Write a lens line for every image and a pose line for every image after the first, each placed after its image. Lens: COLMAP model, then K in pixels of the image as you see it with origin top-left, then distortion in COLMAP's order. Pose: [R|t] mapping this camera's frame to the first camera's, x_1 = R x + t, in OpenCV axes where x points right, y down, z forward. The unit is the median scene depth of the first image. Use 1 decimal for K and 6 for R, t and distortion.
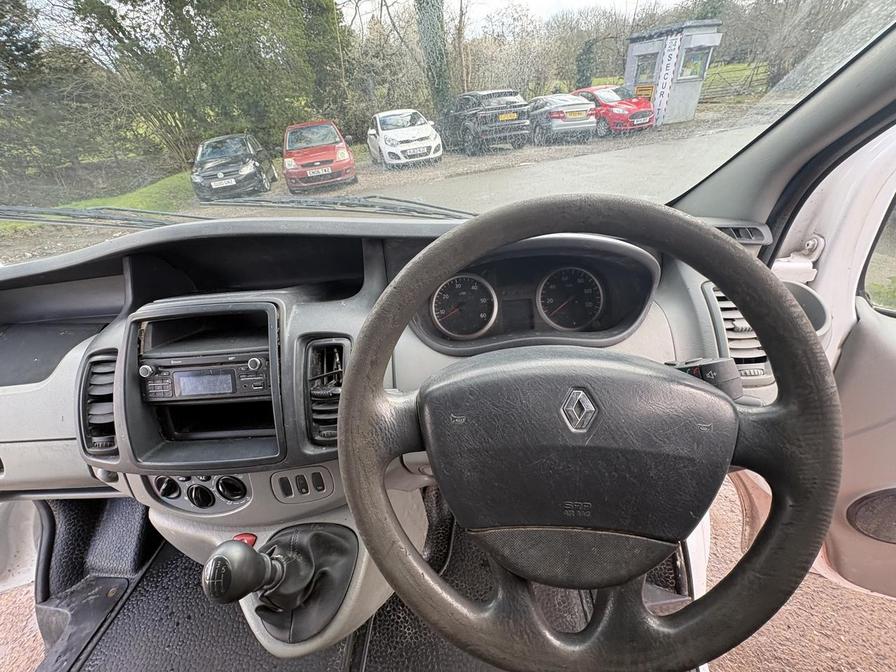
lens RADIAL K [[356.3, 0, 443.3], [0, 356.3, 335.5], [0, 0, 1]] dist [-0.000318, -0.000233]
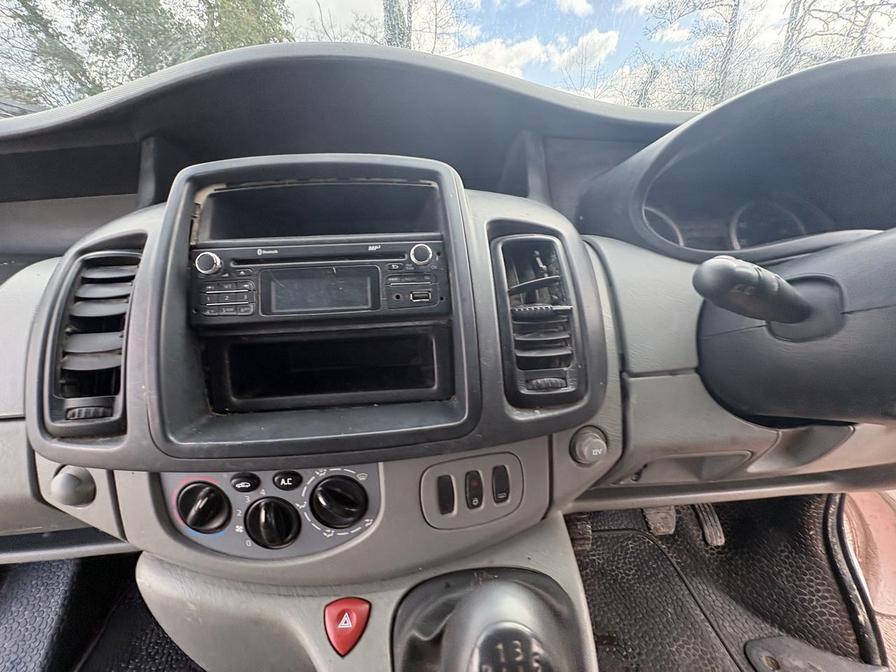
lens RADIAL K [[360.0, 0, 446.1], [0, 360.0, 335.4], [0, 0, 1]] dist [-0.000946, -0.000352]
pose [[0.991933, 0.024141, 0.124443, -0.507410], [-0.003433, 0.986454, -0.163999, 0.270774], [-0.126716, 0.162249, 0.978580, 0.414674]]
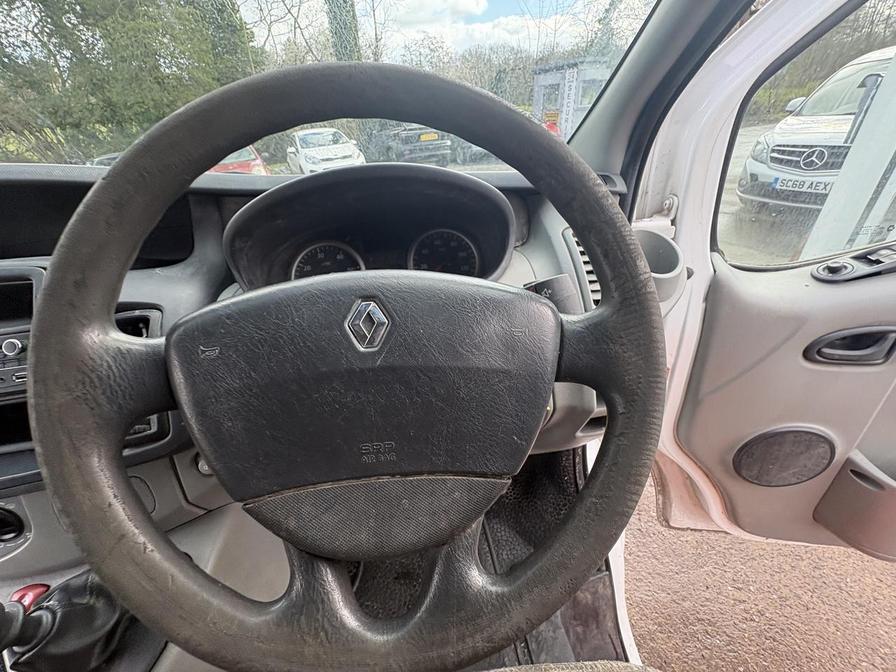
lens RADIAL K [[358.0, 0, 445.0], [0, 358.0, 337.3], [0, 0, 1]] dist [-0.001446, -0.000143]
pose [[0.983594, -0.075667, 0.163762, 0.219515], [0.083591, 0.995613, -0.042038, 0.151042], [-0.159863, 0.055037, 0.985604, 0.102287]]
